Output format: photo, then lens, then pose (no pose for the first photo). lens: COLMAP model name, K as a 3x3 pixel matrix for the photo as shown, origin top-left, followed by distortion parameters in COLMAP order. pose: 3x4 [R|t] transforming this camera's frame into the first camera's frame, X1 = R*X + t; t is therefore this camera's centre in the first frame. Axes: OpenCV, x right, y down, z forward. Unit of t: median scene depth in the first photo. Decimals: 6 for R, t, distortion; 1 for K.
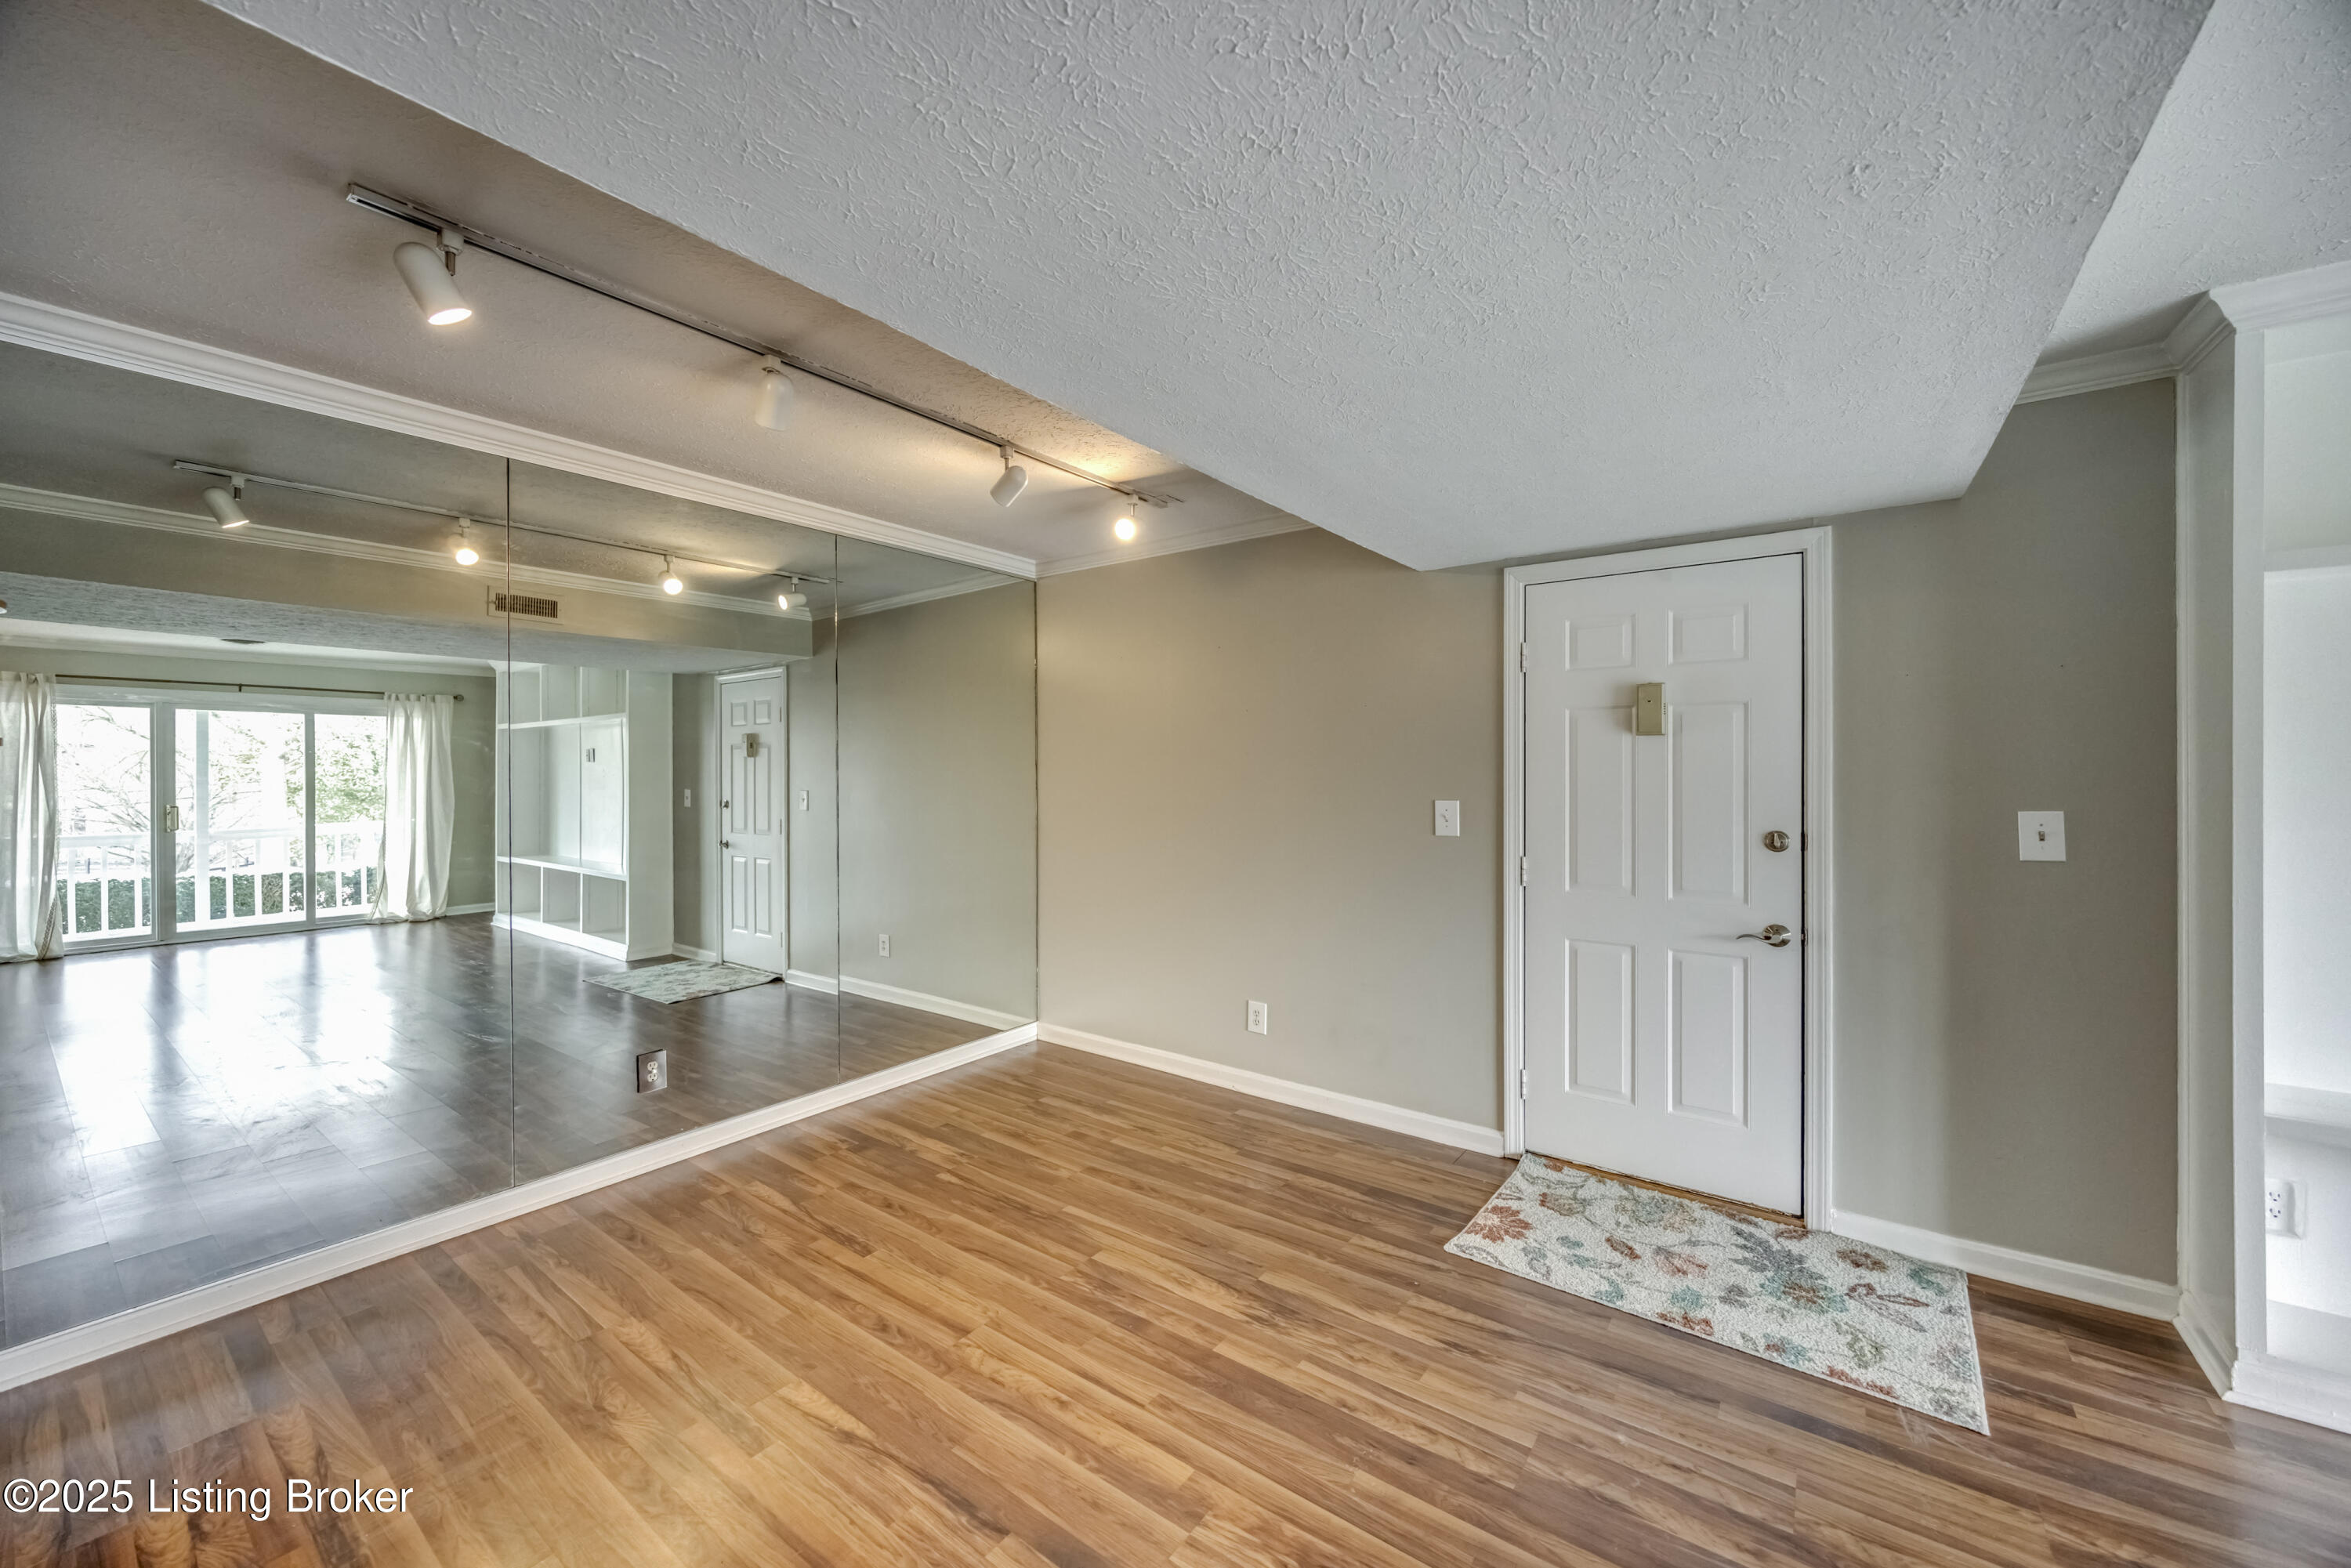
lens RADIAL K [[893.6, 0, 1189.9], [0, 893.6, 778.6], [0, 0, 1]] dist [-0.002967, 0.000186]
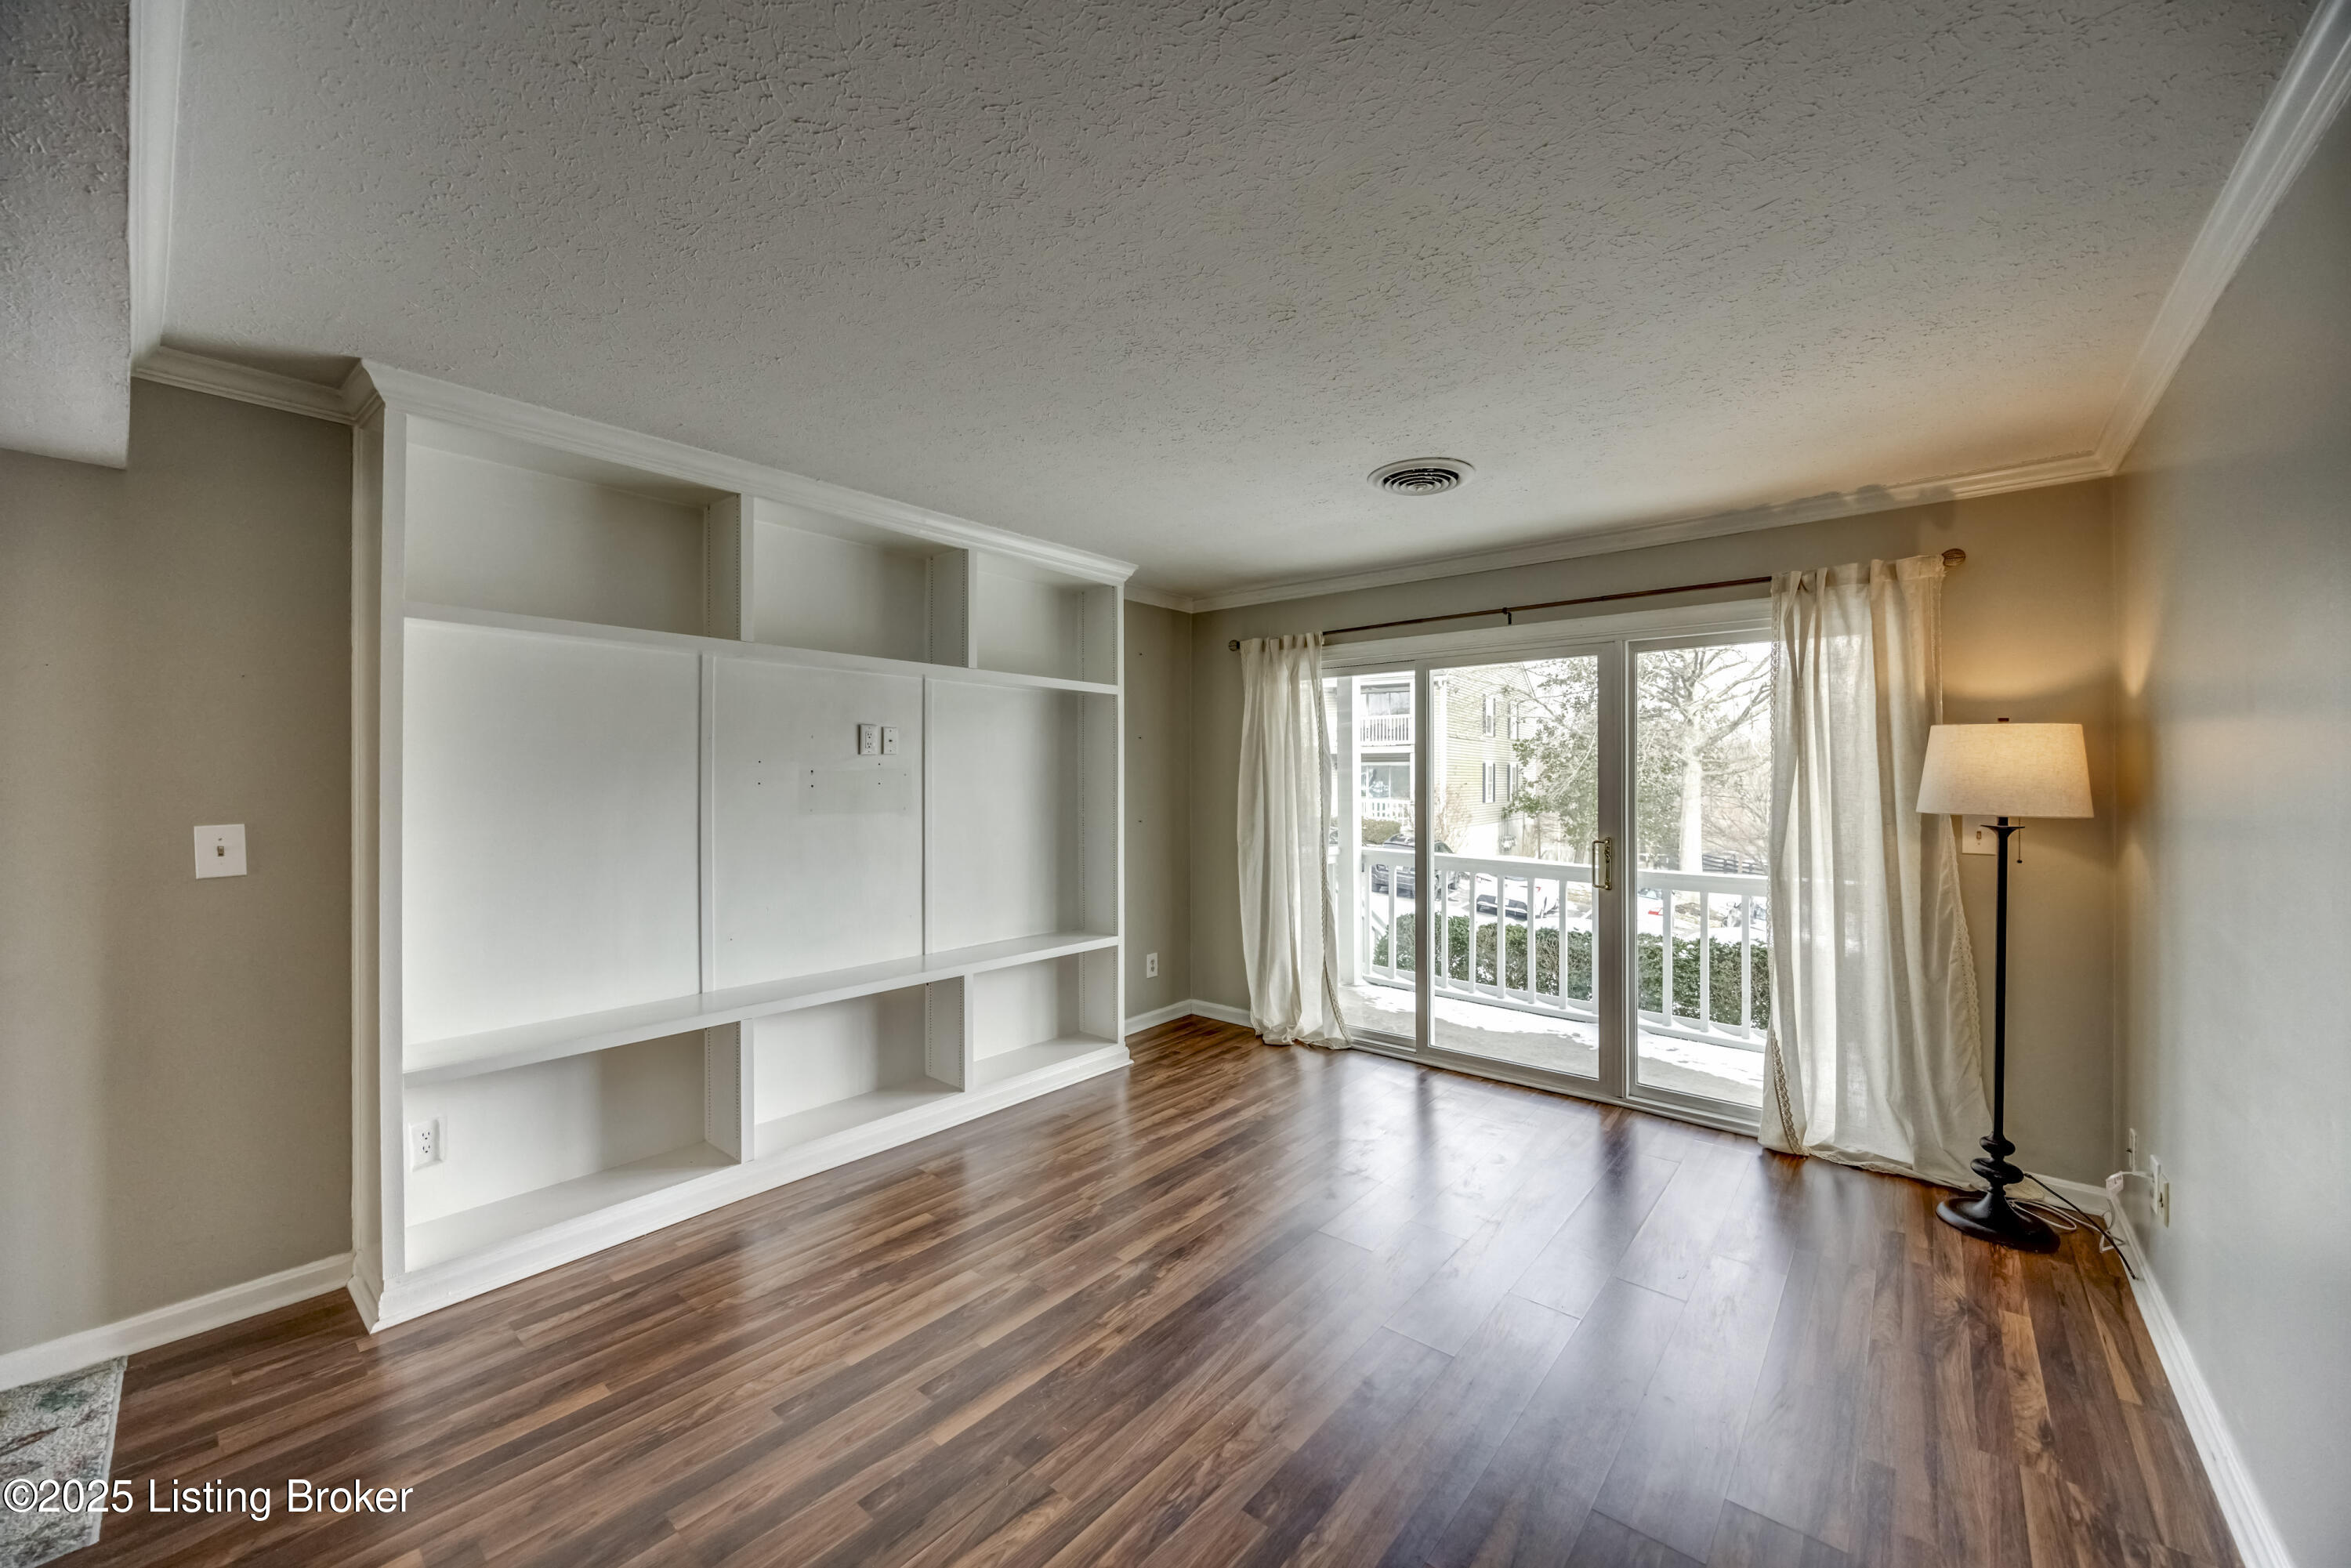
lens RADIAL K [[893.6, 0, 1176.1], [0, 893.6, 784.8], [0, 0, 1]] dist [-0.002967, 0.000186]
pose [[0.066632, 0.002544, 0.997774, 0.066178], [0.005284, 0.999982, -0.002902, 0.001499], [-0.997764, 0.005465, 0.066618, -0.084930]]
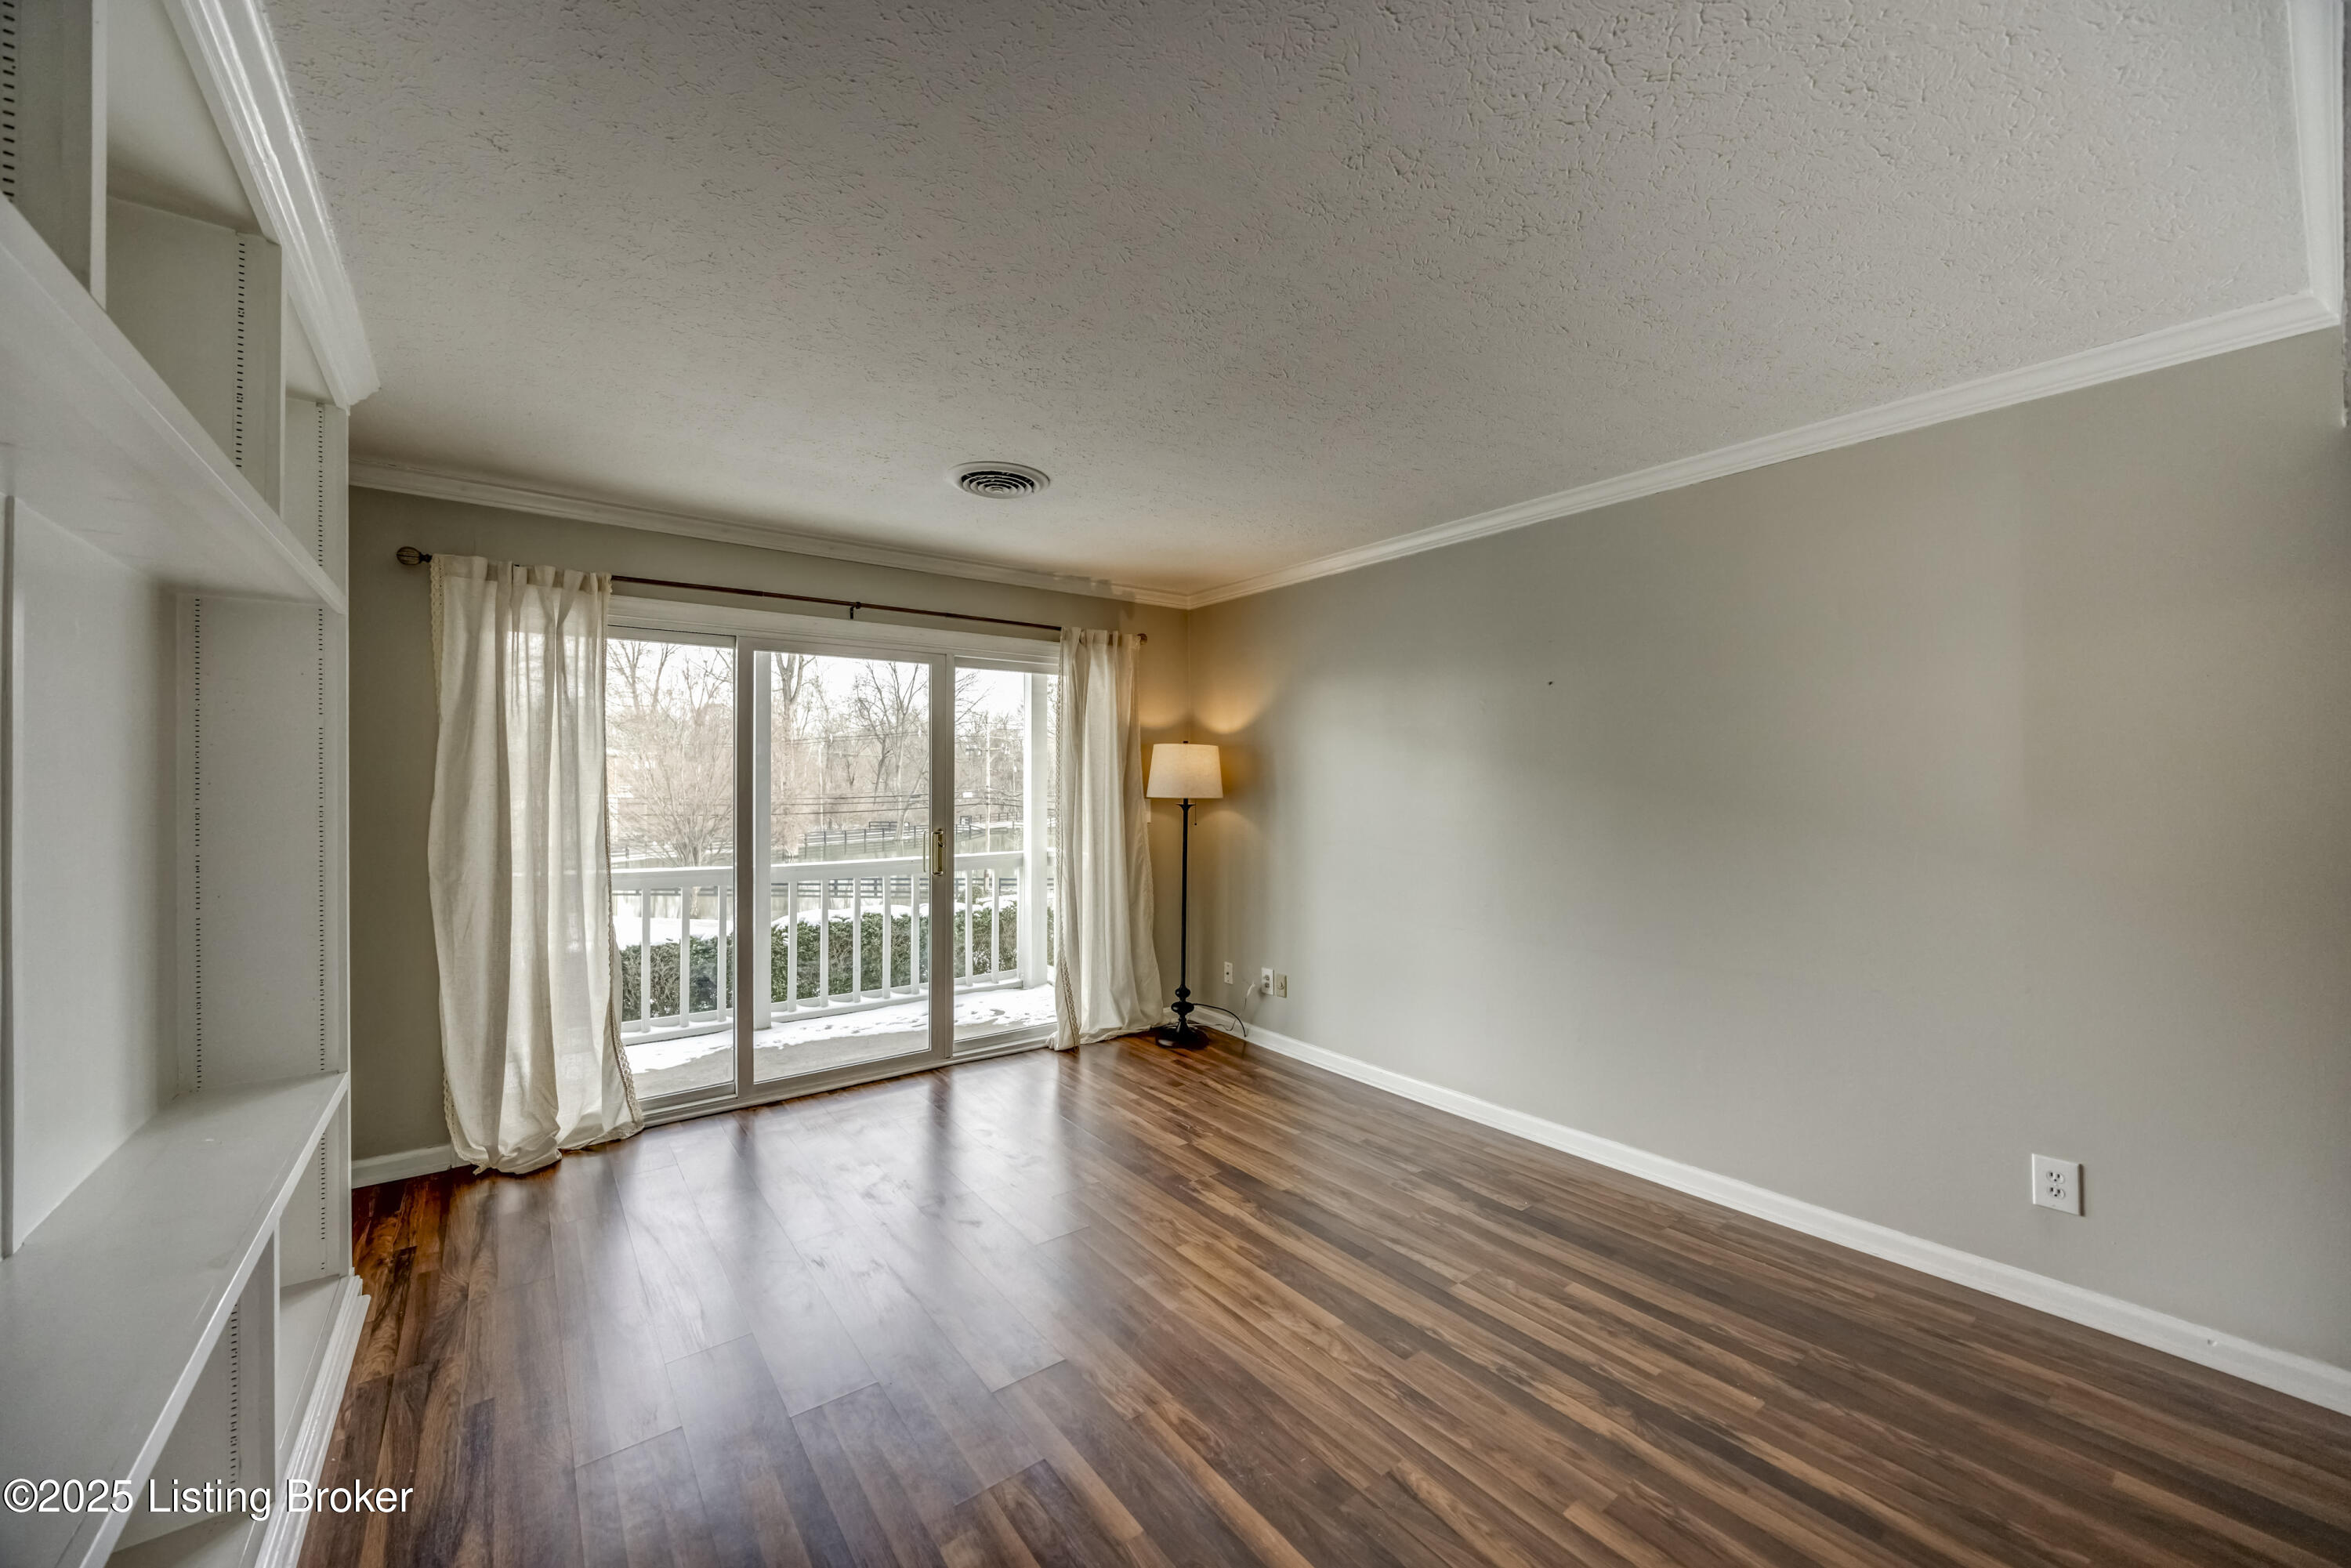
lens RADIAL K [[893.6, 0, 1182.2], [0, 893.6, 779.7], [0, 0, 1]] dist [-0.002967, 0.000186]
pose [[-0.960814, 0.007274, 0.277097, 0.637633], [0.009340, 0.999938, 0.006136, -0.007432], [-0.277035, 0.008483, -0.960822, 0.682768]]
